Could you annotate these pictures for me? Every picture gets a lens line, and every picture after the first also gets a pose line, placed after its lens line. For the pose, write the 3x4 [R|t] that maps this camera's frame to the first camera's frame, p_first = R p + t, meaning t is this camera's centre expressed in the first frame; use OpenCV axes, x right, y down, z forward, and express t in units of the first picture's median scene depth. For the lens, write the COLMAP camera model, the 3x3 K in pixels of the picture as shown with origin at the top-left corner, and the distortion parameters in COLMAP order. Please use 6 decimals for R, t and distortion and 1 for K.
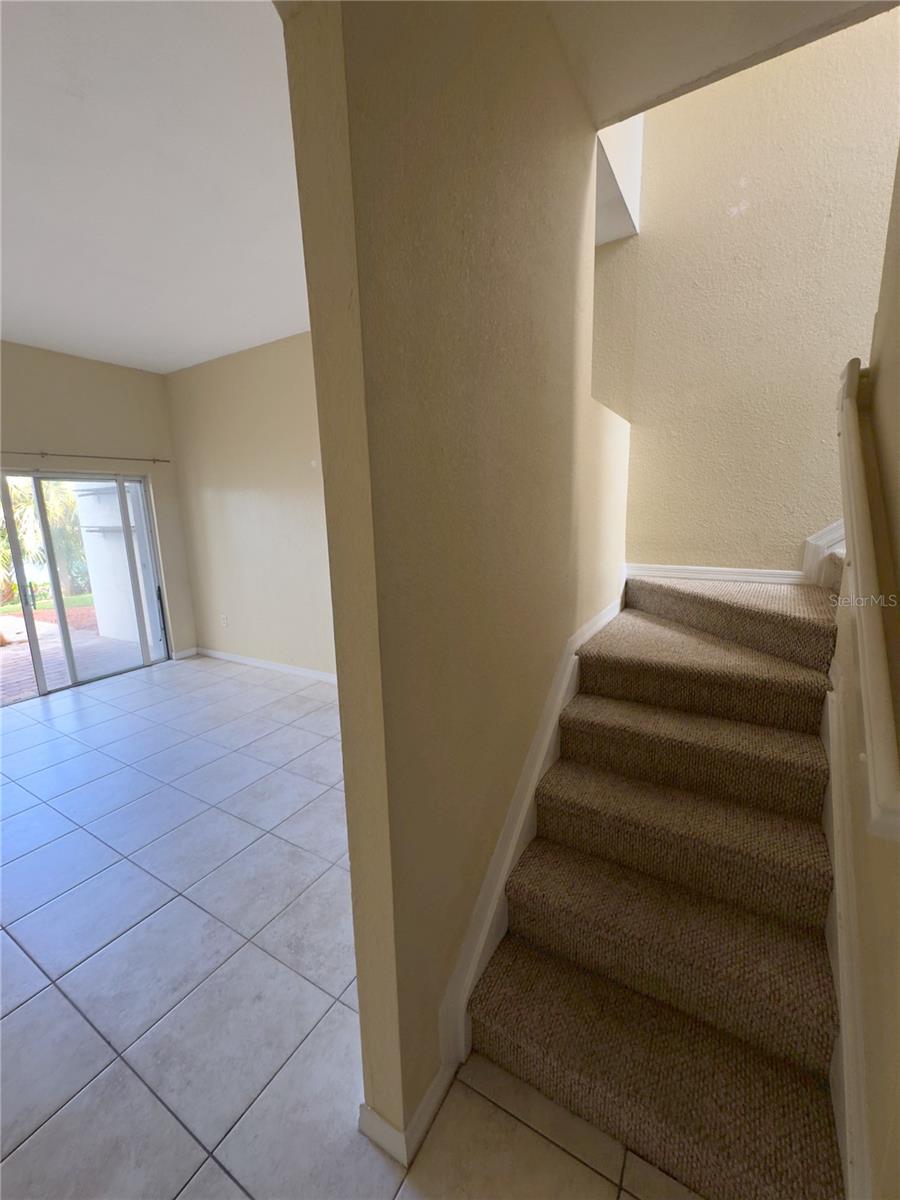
lens RADIAL K [[479.9, 0, 450.0], [0, 479.9, 600.0], [0, 0, 1]] dist [-0.001463, -0.000230]
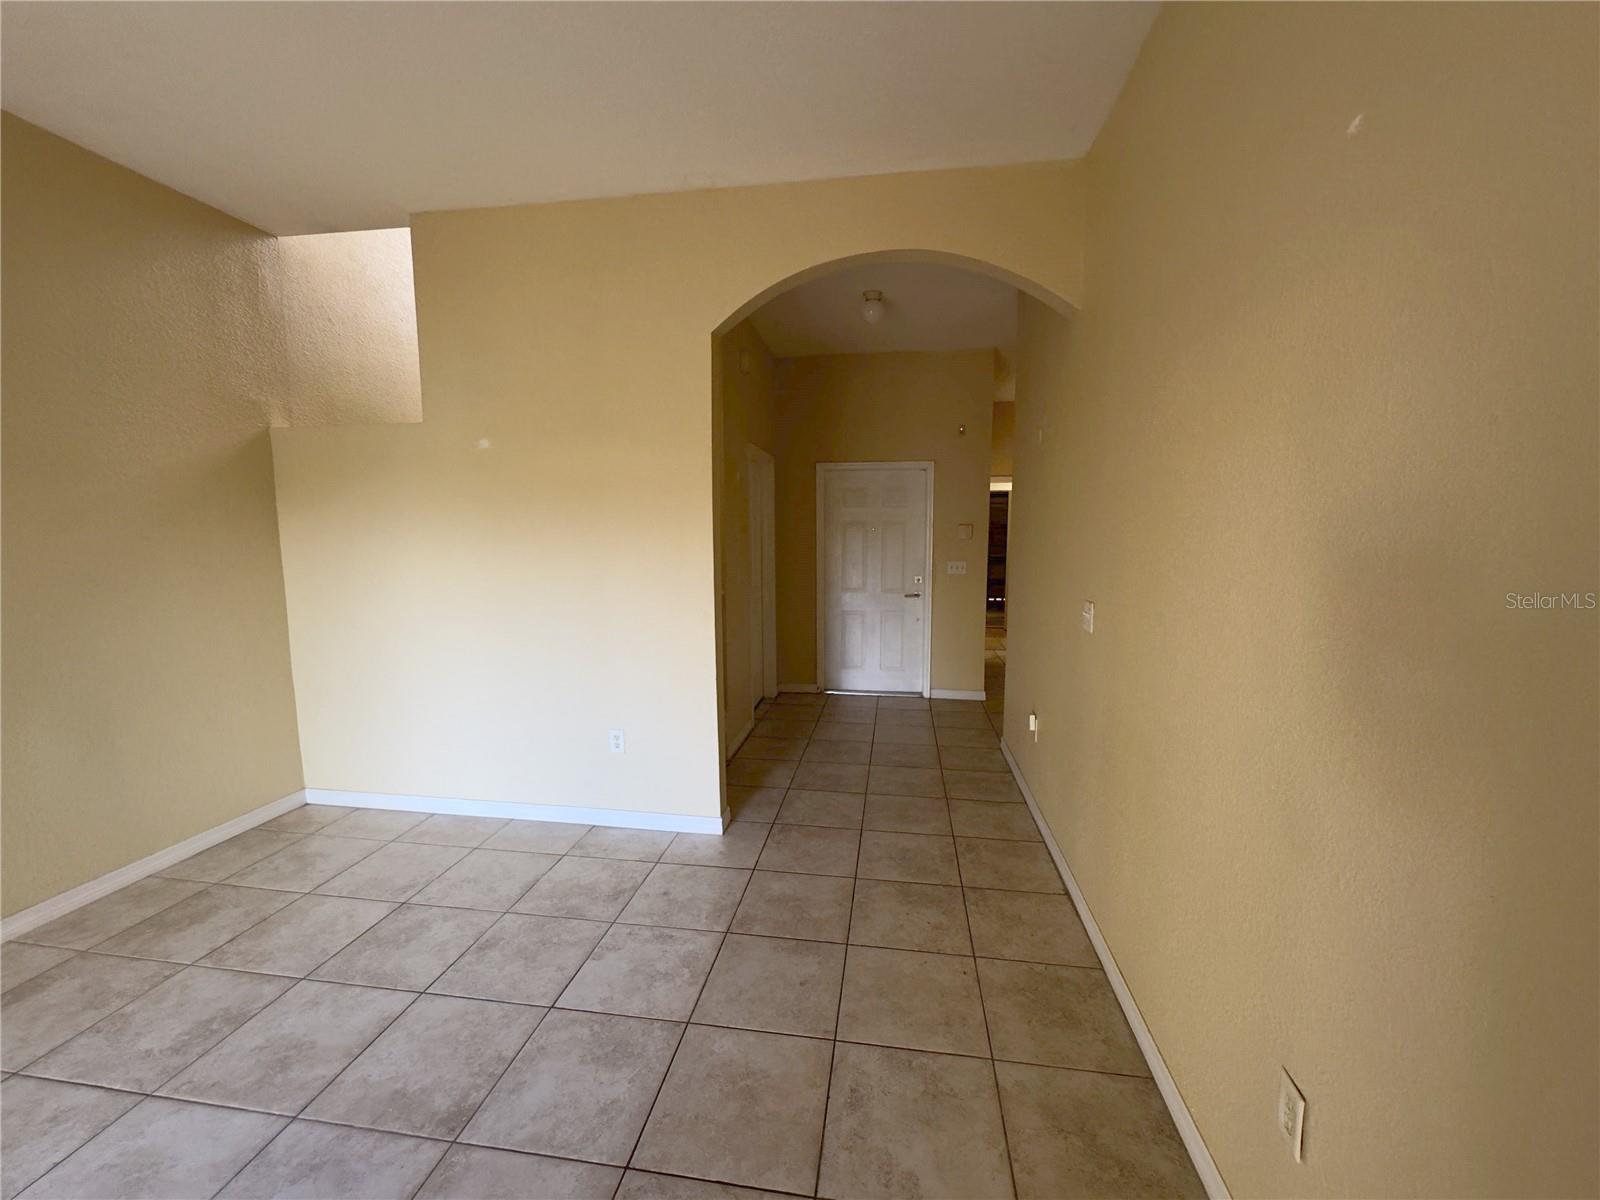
lens RADIAL K [[639.9, 0, 800.0], [0, 639.9, 600.0], [0, 0, 1]] dist [-0.001463, -0.000230]
pose [[-0.370202, -0.076061, 0.925832, -1.863410], [0.194412, 0.968228, 0.157282, -0.093259], [-0.908380, 0.238219, -0.343653, 0.994897]]
